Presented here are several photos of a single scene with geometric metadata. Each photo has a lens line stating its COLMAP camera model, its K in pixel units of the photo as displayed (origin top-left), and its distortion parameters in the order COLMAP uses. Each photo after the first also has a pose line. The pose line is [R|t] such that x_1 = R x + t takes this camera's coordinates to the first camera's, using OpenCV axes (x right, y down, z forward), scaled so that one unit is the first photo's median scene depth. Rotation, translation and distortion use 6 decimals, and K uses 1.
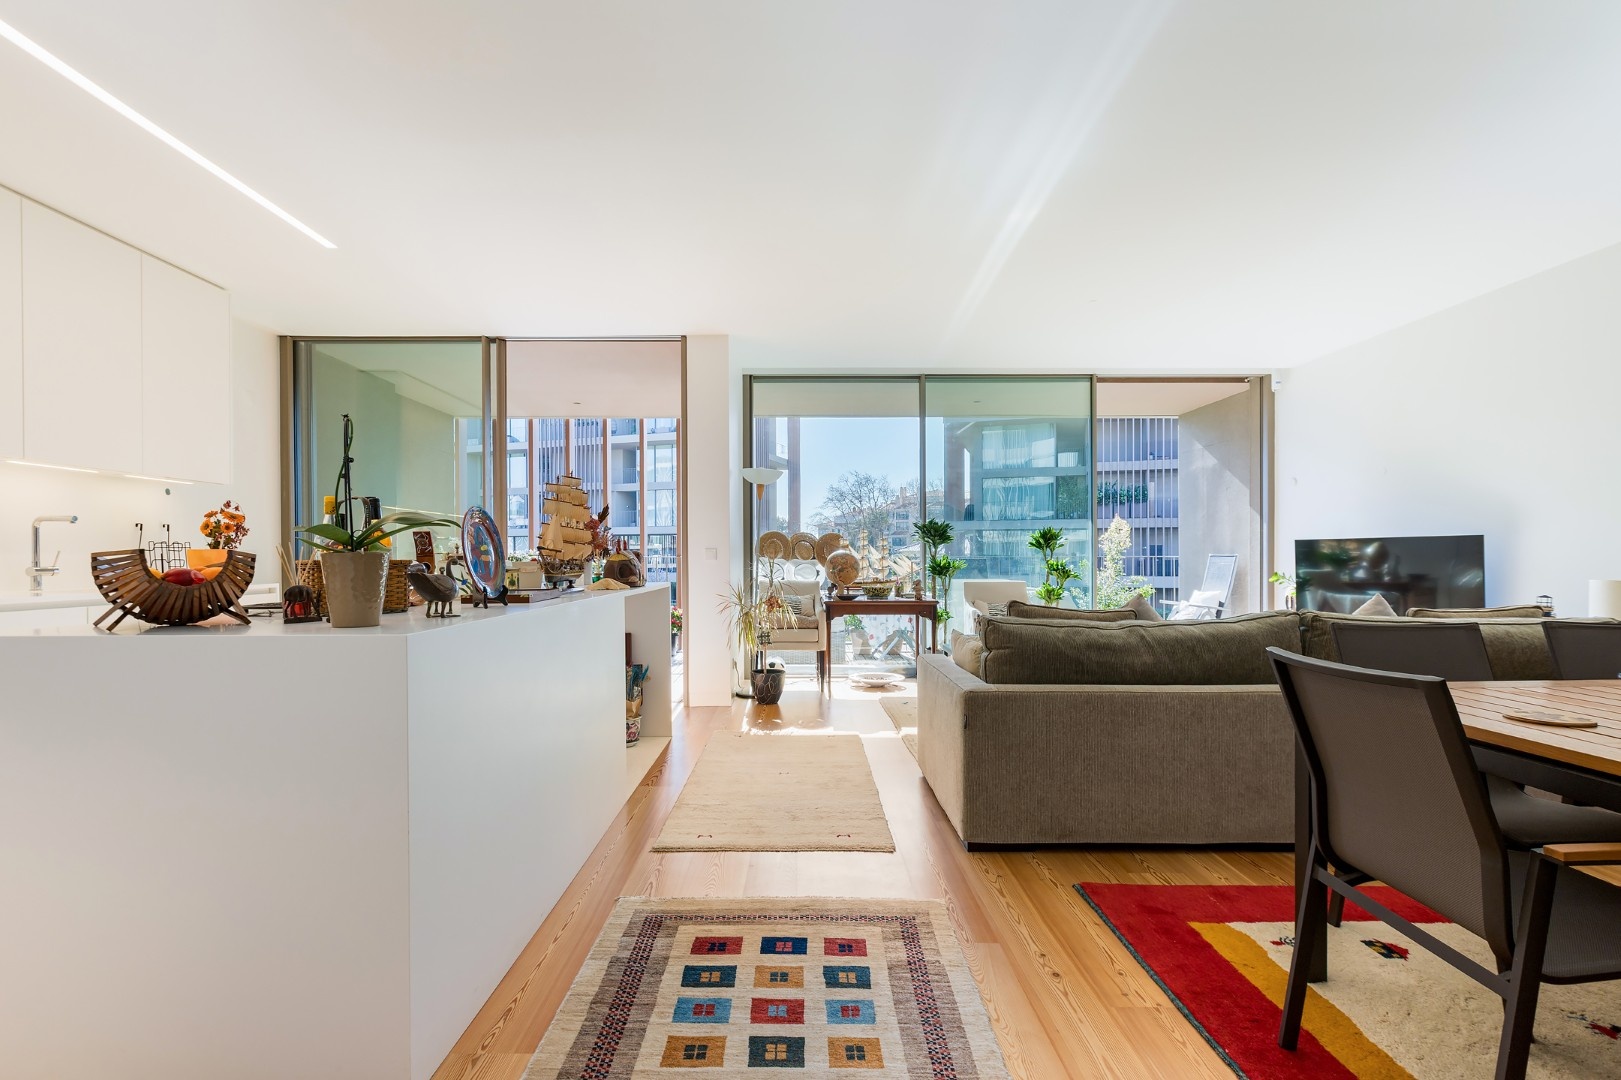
lens RADIAL K [[746.2, 0, 798.0], [0, 746.2, 549.9], [0, 0, 1]] dist [-0.004598, -0.000127]
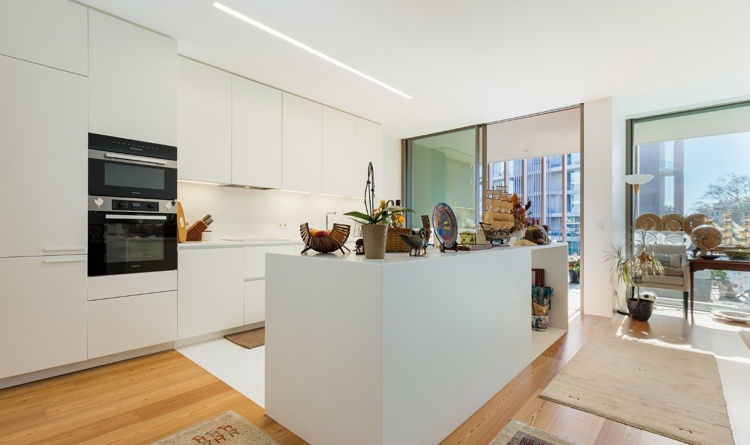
lens RADIAL K [[346.0, 0, 381.5], [0, 346.0, 223.5], [0, 0, 1]] dist [-0.003594, 0.000114]
pose [[0.753353, 0.001949, -0.657614, 0.026344], [-0.003677, 0.999992, -0.001249, 0.000412], [0.657607, 0.003359, 0.753354, 0.067152]]
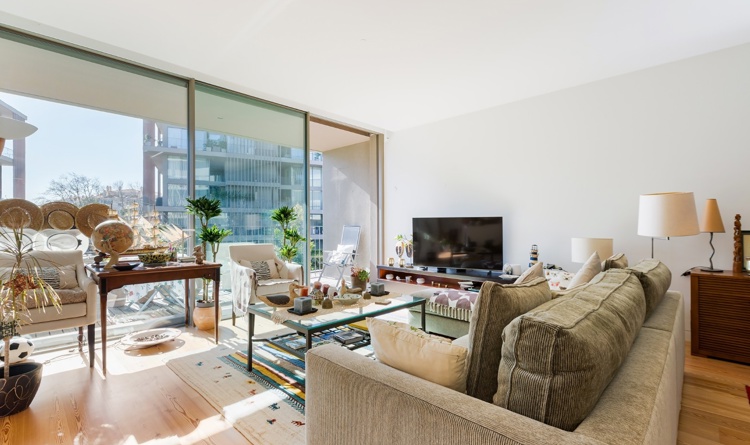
lens RADIAL K [[346.0, 0, 377.6], [0, 346.0, 222.1], [0, 0, 1]] dist [-0.003594, 0.000114]
pose [[0.695227, 0.009564, 0.718727, -0.032532], [-0.007245, 0.999954, -0.006299, 0.003682], [-0.718754, -0.000828, 0.695264, 0.431698]]
